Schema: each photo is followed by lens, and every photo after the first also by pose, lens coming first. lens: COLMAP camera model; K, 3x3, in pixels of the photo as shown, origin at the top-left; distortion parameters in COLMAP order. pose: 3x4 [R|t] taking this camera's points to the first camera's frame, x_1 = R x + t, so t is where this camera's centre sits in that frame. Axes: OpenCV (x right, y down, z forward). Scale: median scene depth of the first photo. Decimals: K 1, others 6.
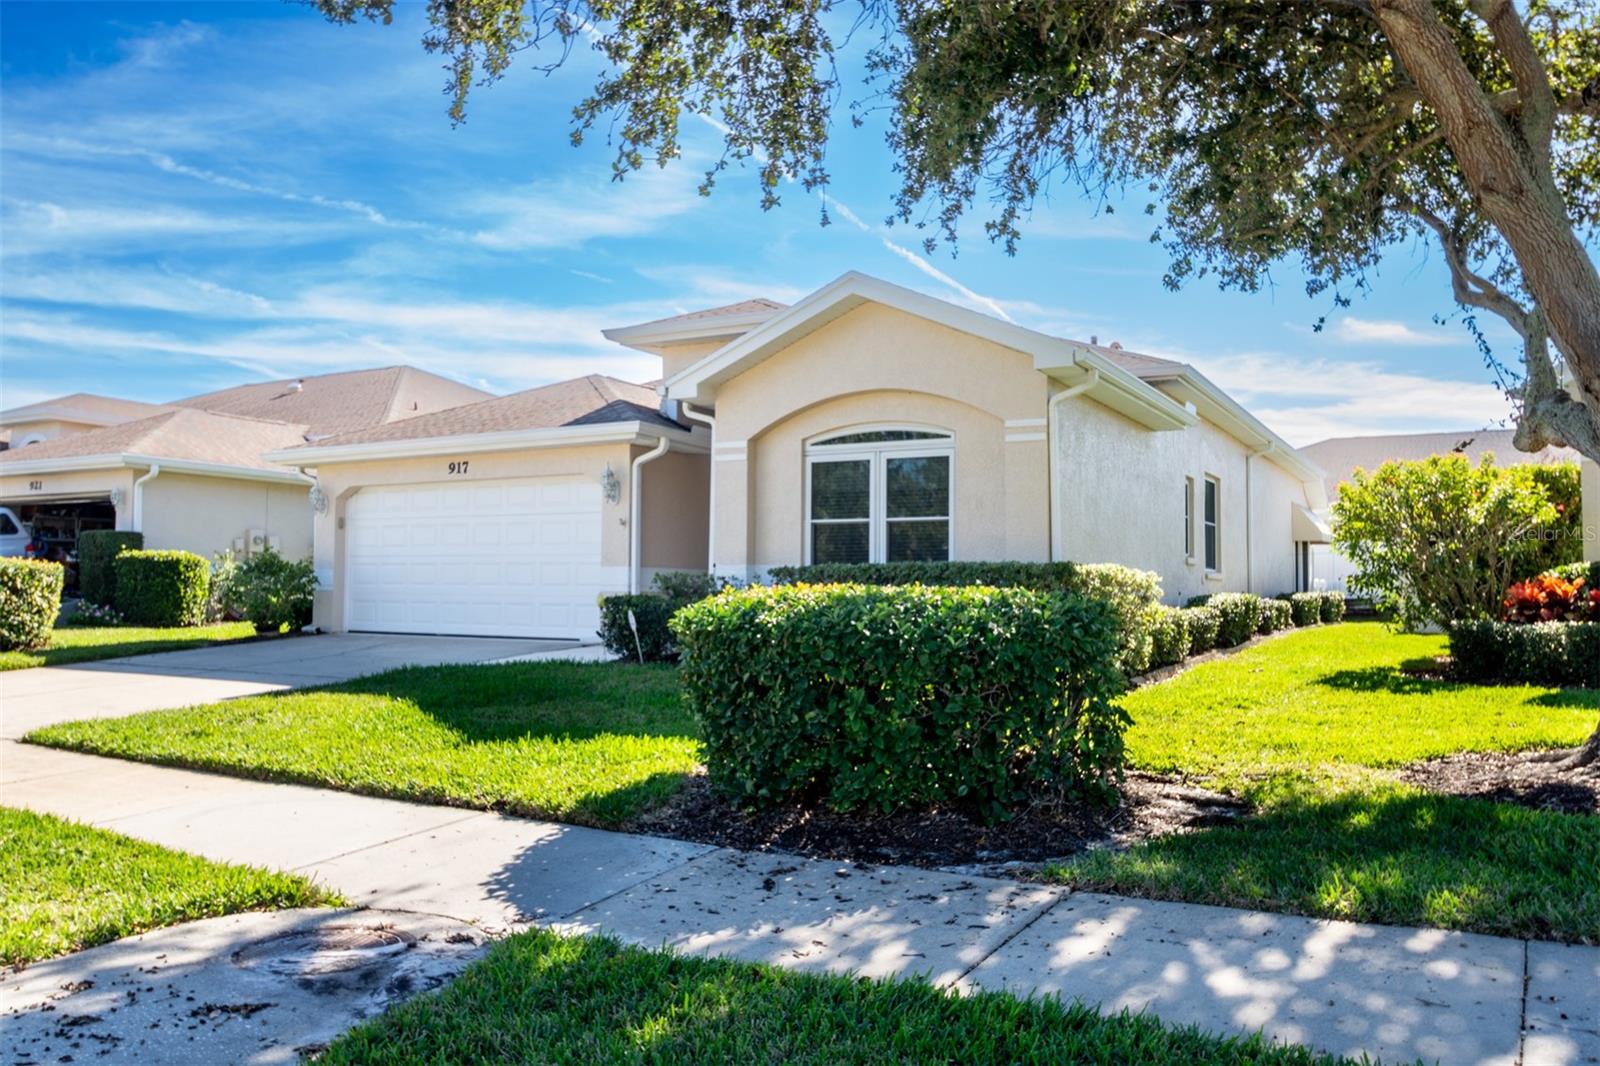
lens RADIAL K [[1263.6, 0, 800.0], [0, 1263.6, 533.0], [0, 0, 1]] dist [-0.003757, -0.000951]
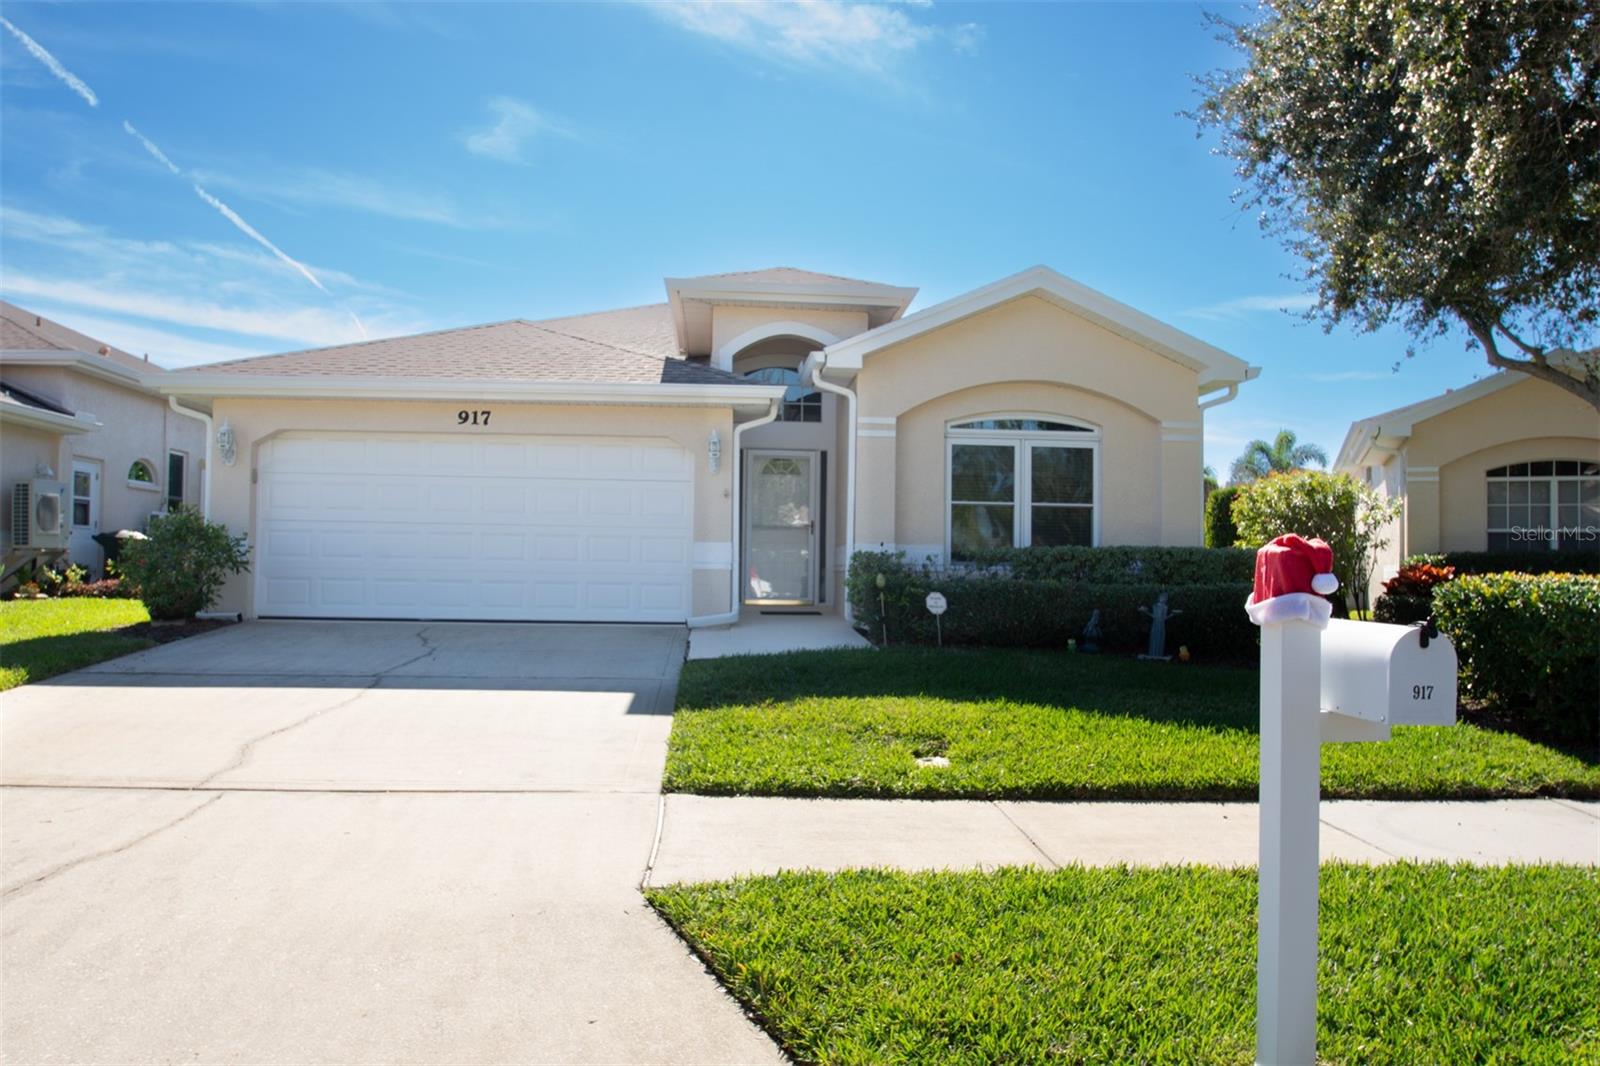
lens RADIAL K [[1176.4, 0, 800.0], [0, 1176.4, 533.0], [0, 0, 1]] dist [0.005476, 0.001470]
pose [[0.839069, 0.025434, 0.543430, -0.625070], [-0.037257, 0.999248, 0.010757, 0.010298], [-0.542747, -0.029272, 0.839386, 0.272251]]
